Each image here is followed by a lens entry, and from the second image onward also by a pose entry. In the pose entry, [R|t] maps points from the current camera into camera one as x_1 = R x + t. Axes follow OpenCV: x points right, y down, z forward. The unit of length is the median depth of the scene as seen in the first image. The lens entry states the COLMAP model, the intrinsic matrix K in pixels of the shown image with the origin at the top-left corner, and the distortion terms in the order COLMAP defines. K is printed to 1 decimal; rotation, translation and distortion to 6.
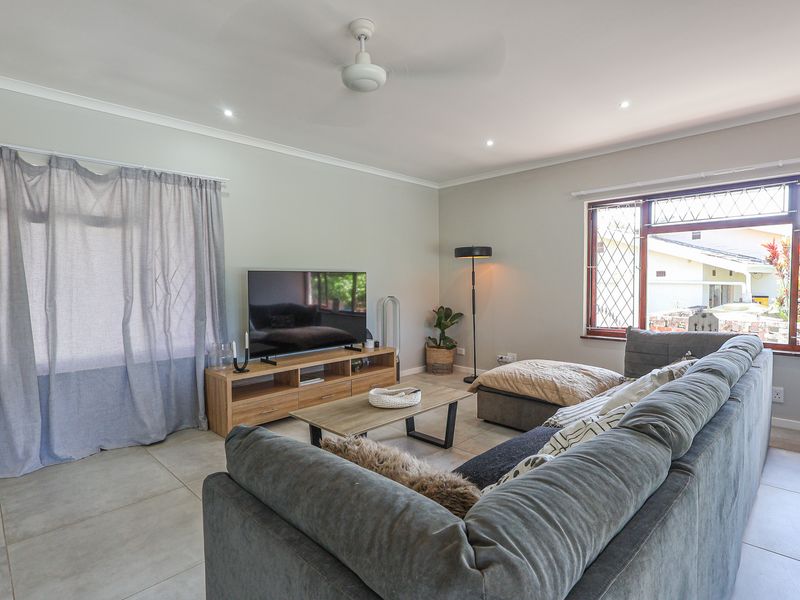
lens RADIAL K [[416.9, 0, 399.0], [0, 416.9, 299.4], [0, 0, 1]] dist [-0.002697, -0.000944]
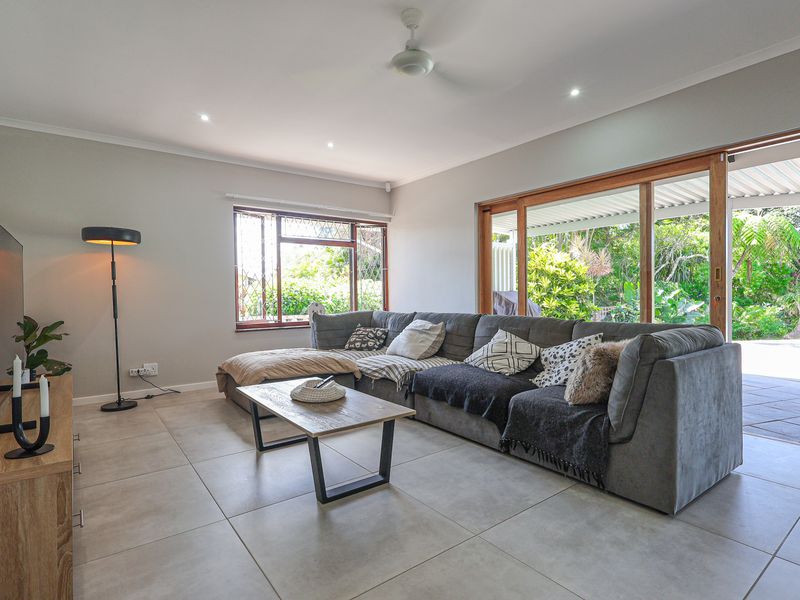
lens RADIAL K [[416.9, 0, 398.9], [0, 416.9, 297.7], [0, 0, 1]] dist [-0.002697, -0.000944]
pose [[0.162016, -0.005026, 0.986775, -0.533767], [0.048071, 0.998840, -0.002805, 0.028089], [-0.985617, 0.047890, 0.162070, 0.416945]]
